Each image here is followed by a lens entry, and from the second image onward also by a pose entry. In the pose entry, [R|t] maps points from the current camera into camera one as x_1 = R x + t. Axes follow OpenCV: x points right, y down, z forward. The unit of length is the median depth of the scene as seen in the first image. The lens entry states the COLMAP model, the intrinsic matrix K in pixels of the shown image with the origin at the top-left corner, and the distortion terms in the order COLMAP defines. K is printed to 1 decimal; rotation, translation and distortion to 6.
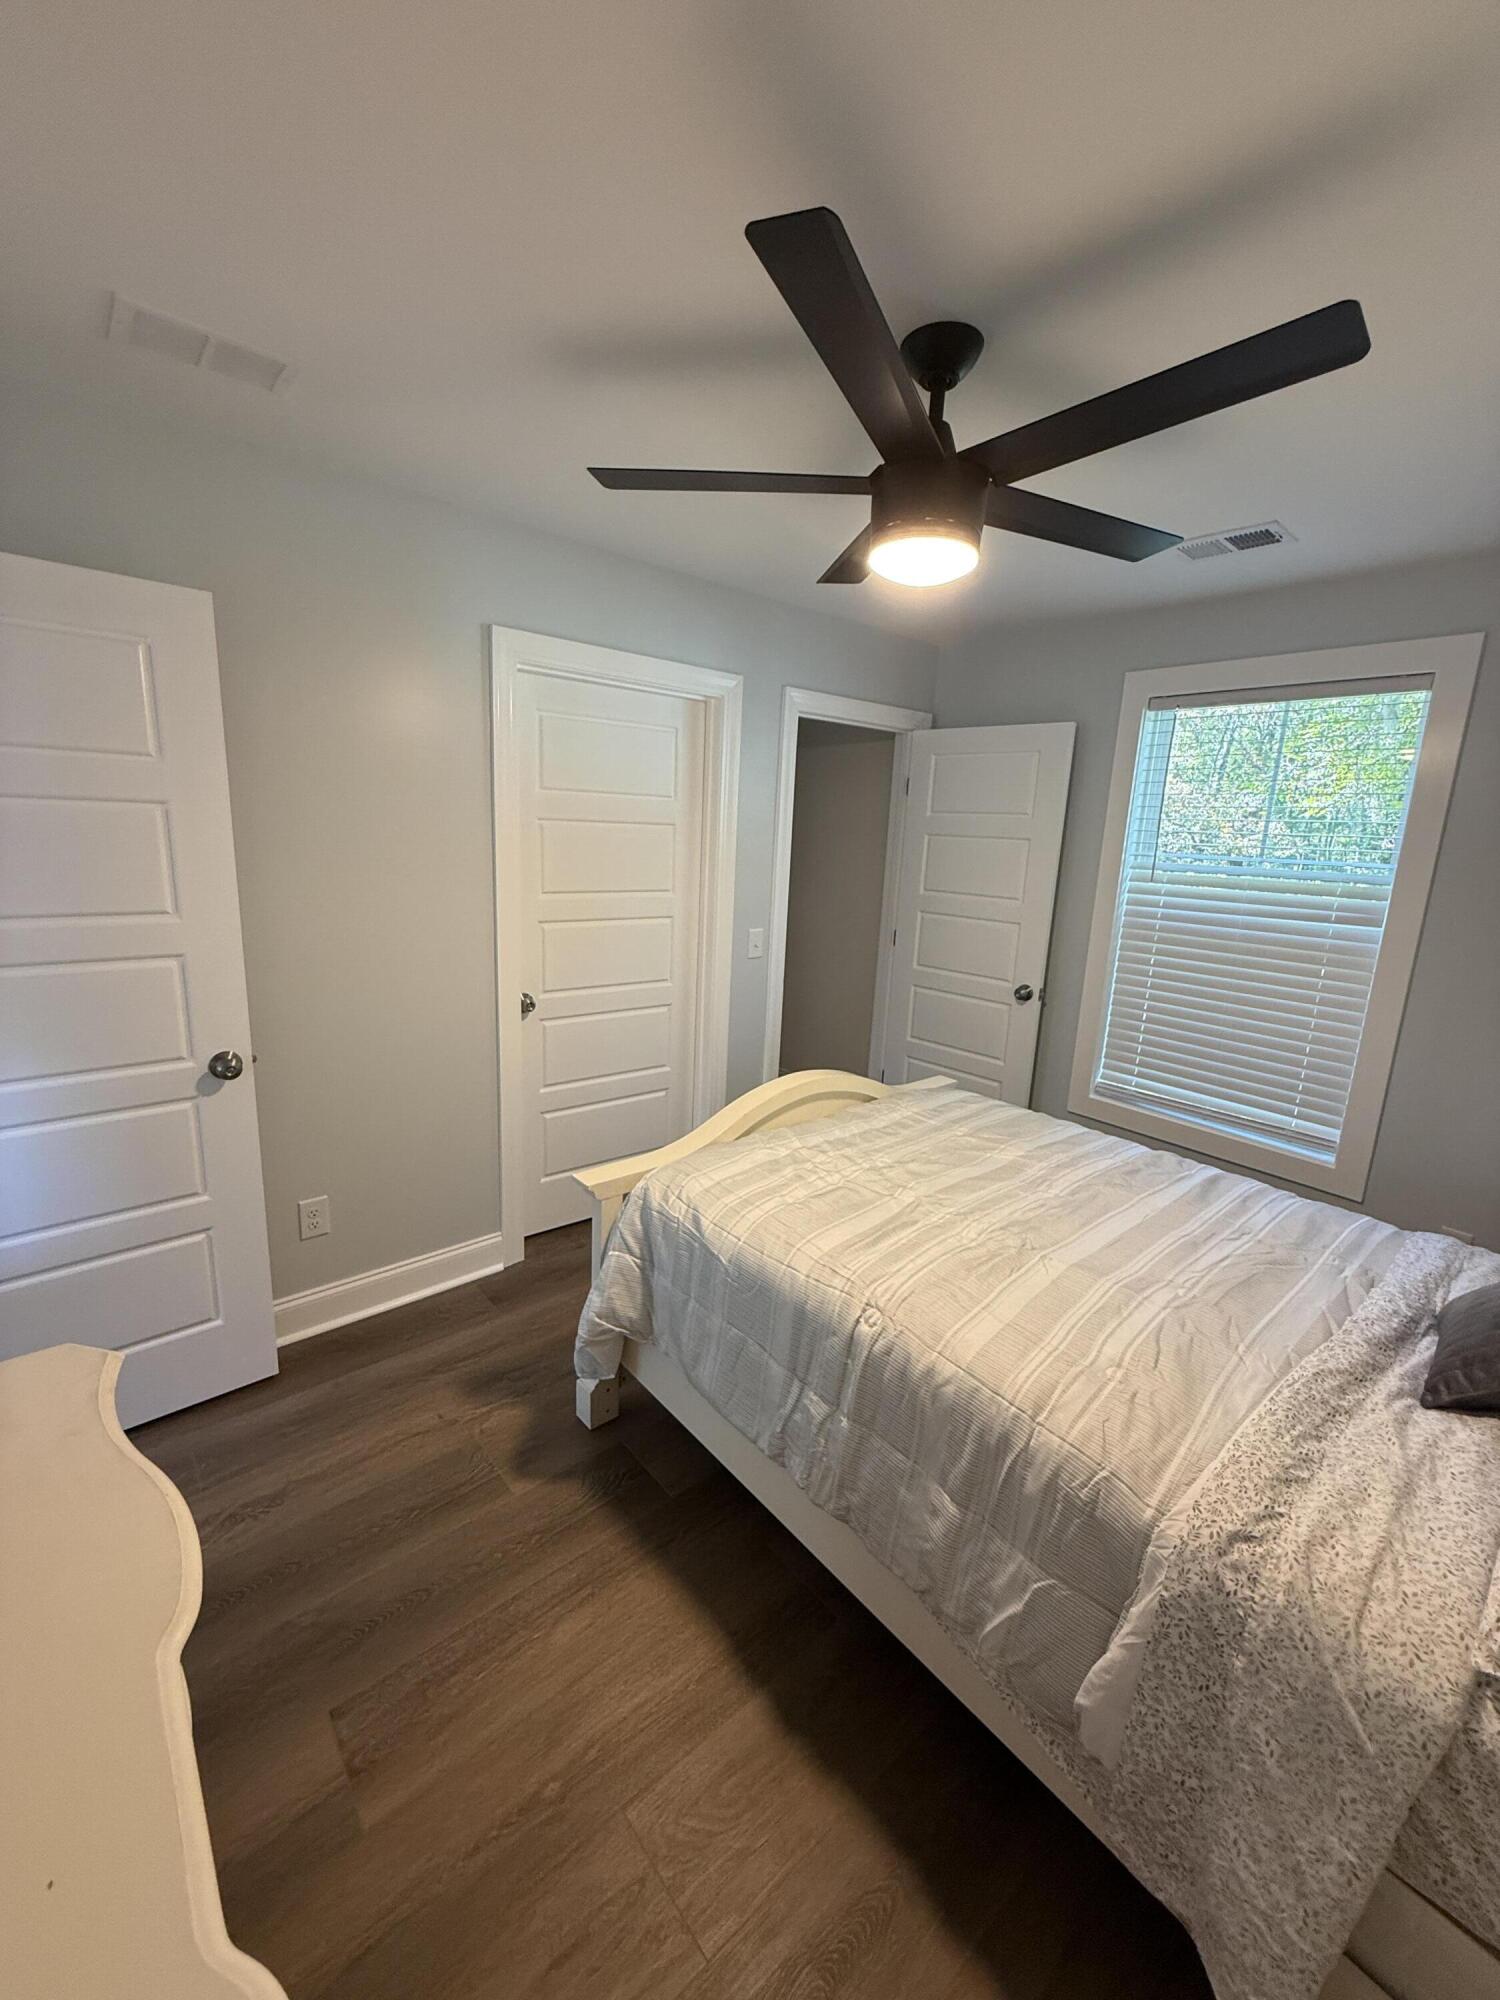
lens RADIAL K [[799.1, 0, 748.1], [0, 799.1, 995.6], [0, 0, 1]] dist [-0.000059, -0.000136]
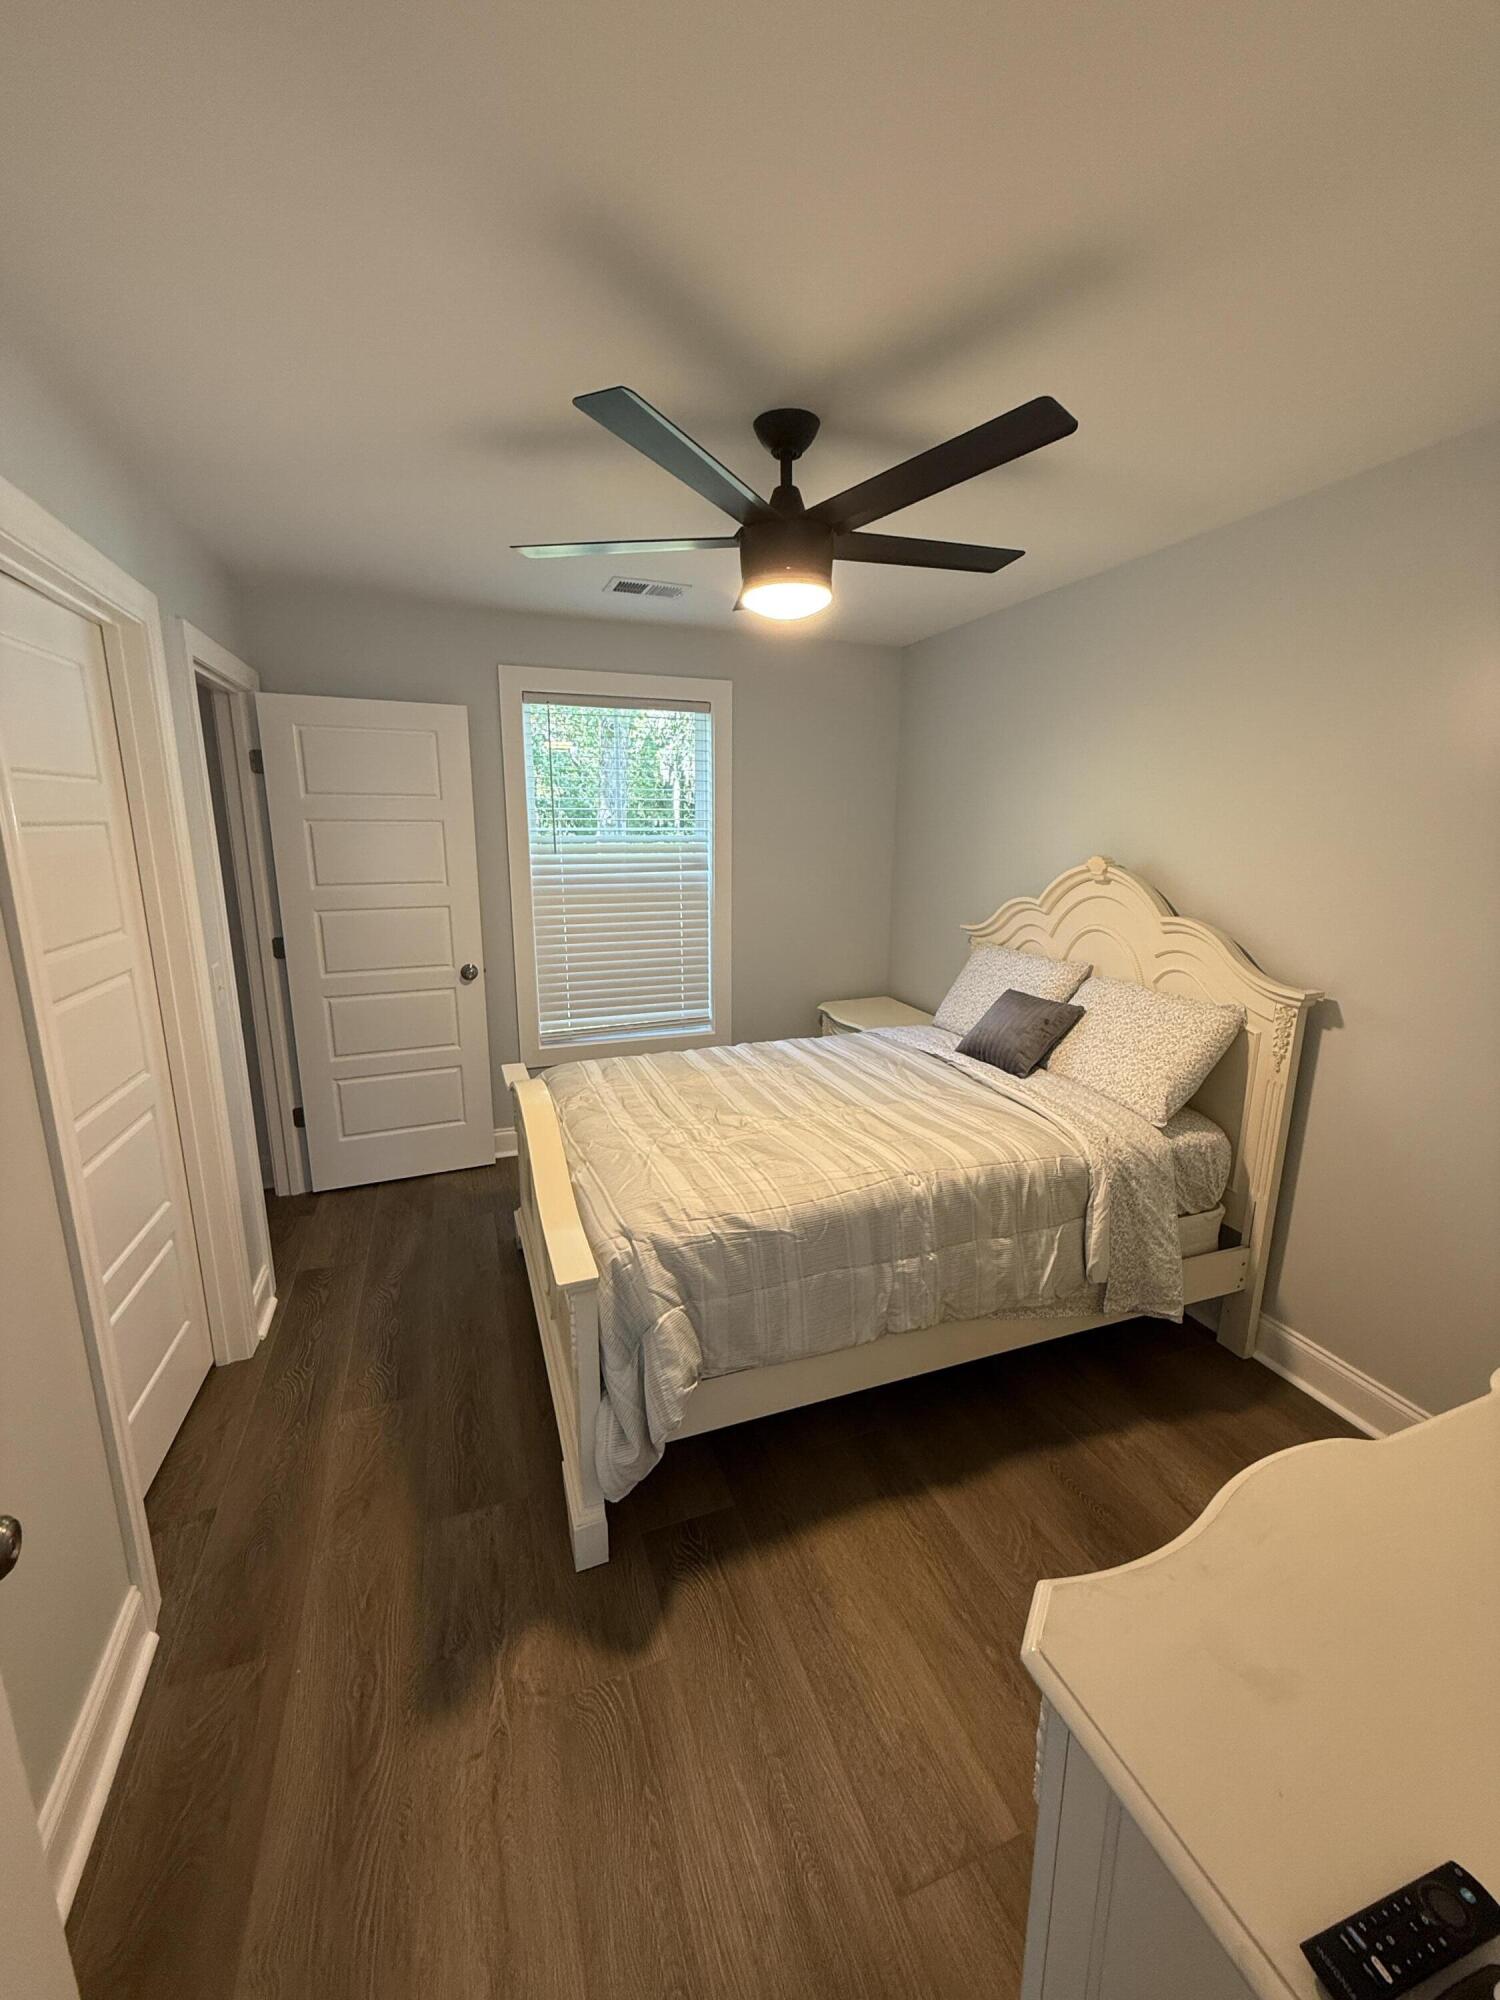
lens RADIAL K [[799.1, 0, 748.1], [0, 799.1, 995.6], [0, 0, 1]] dist [-0.000059, -0.000136]
pose [[0.340624, -0.242184, 0.908472, -0.647994], [0.202716, 0.962446, 0.180565, -0.120870], [-0.918086, 0.122657, 0.376927, 0.411943]]
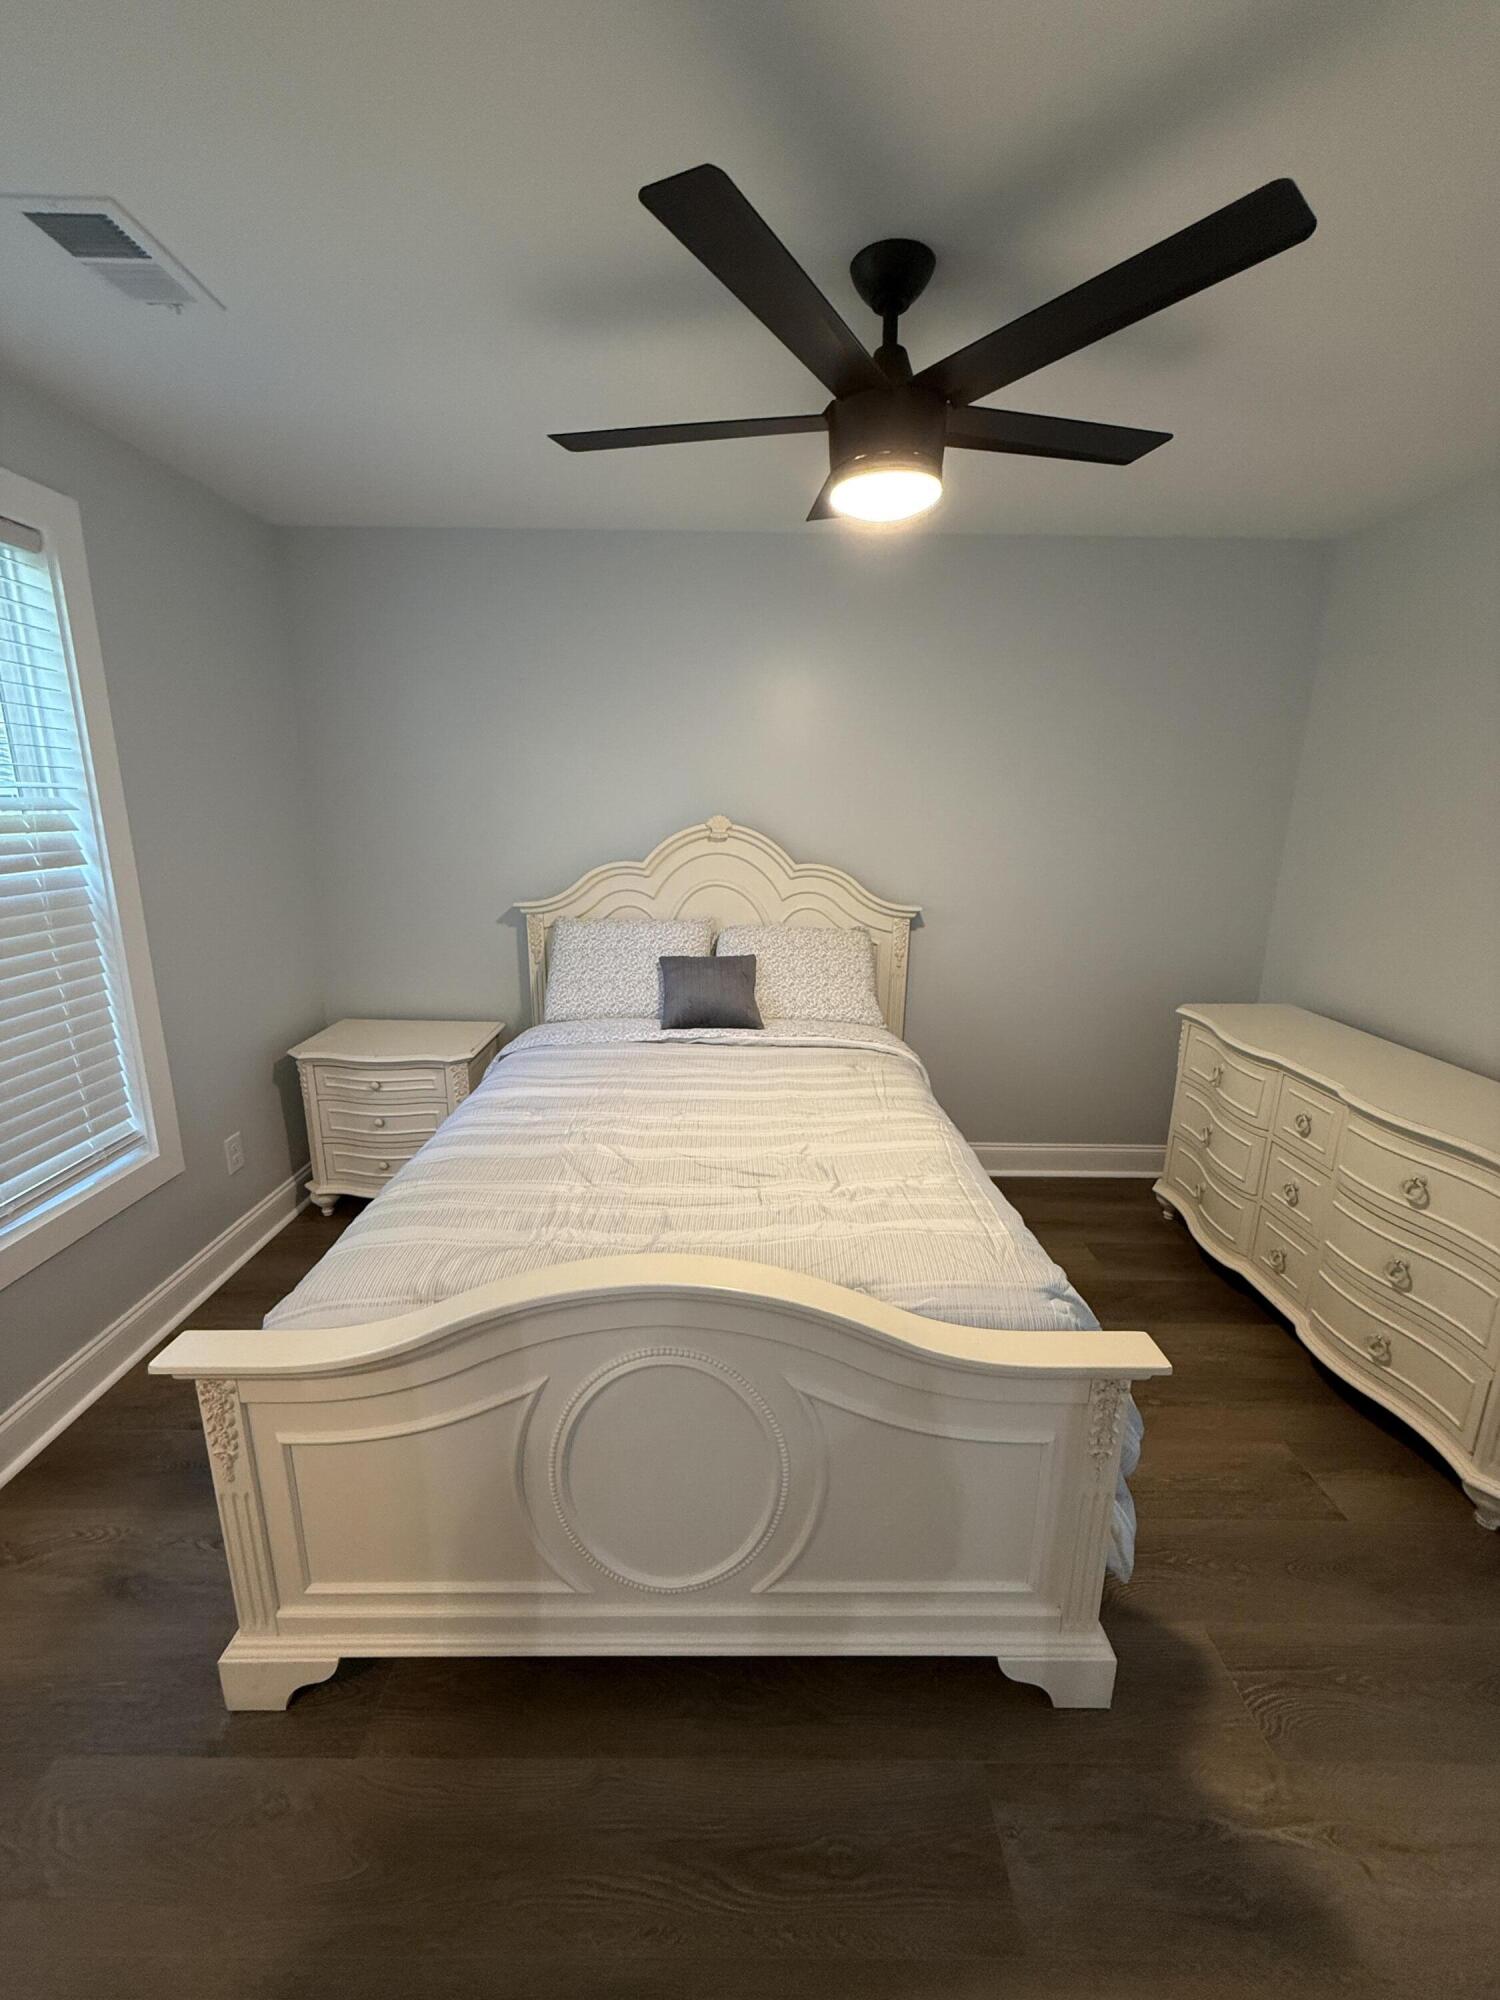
lens RADIAL K [[799.1, 0, 748.1], [0, 799.1, 995.6], [0, 0, 1]] dist [-0.000059, -0.000136]
pose [[-0.762936, -0.203473, 0.613618, -0.236571], [0.088334, 0.907463, 0.410740, -0.248506], [-0.640410, 0.367572, -0.674363, 1.230951]]
